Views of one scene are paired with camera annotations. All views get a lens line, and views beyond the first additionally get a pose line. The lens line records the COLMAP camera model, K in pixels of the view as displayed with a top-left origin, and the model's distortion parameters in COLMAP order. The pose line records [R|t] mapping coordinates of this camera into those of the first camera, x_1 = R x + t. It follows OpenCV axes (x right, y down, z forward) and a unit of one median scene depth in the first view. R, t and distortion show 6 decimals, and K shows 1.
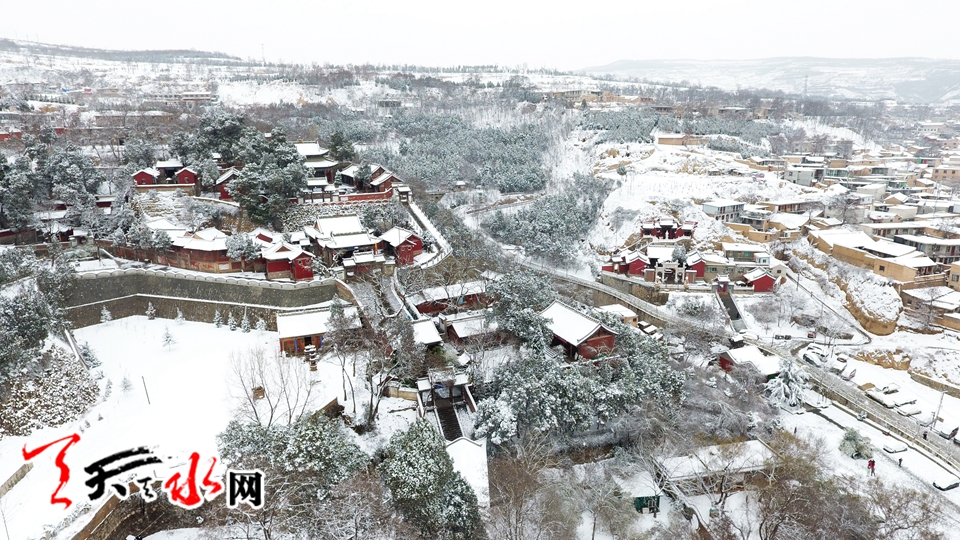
lens RADIAL K [[553.0, 0, 480.0], [0, 553.0, 270.0], [0, 0, 1]] dist [-0.002189, 0.000001]
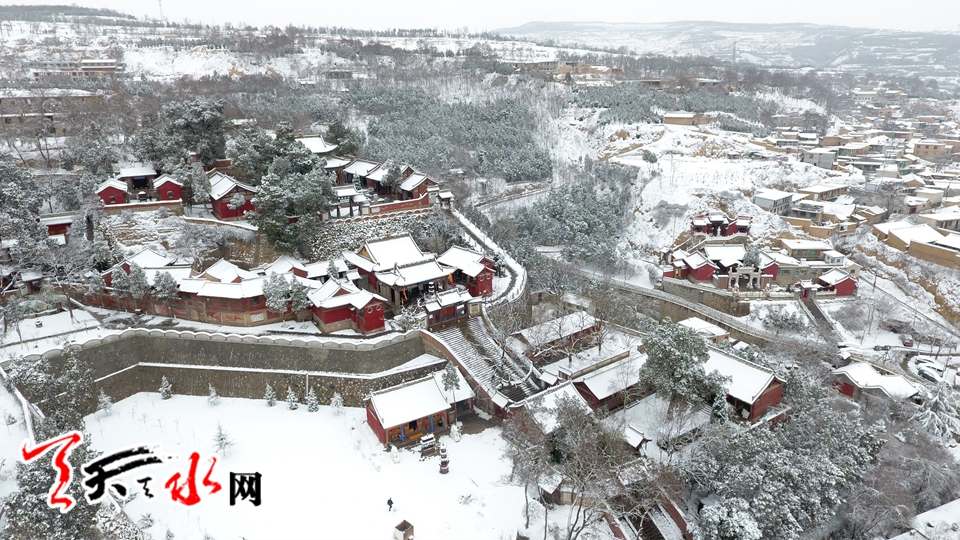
lens RADIAL K [[553.0, 0, 480.0], [0, 553.0, 270.0], [0, 0, 1]] dist [-0.002189, 0.000001]
pose [[0.987508, -0.053072, 0.148361, -0.187701], [0.043732, 0.996892, 0.065524, -0.074647], [-0.151378, -0.058218, 0.986760, 0.144125]]
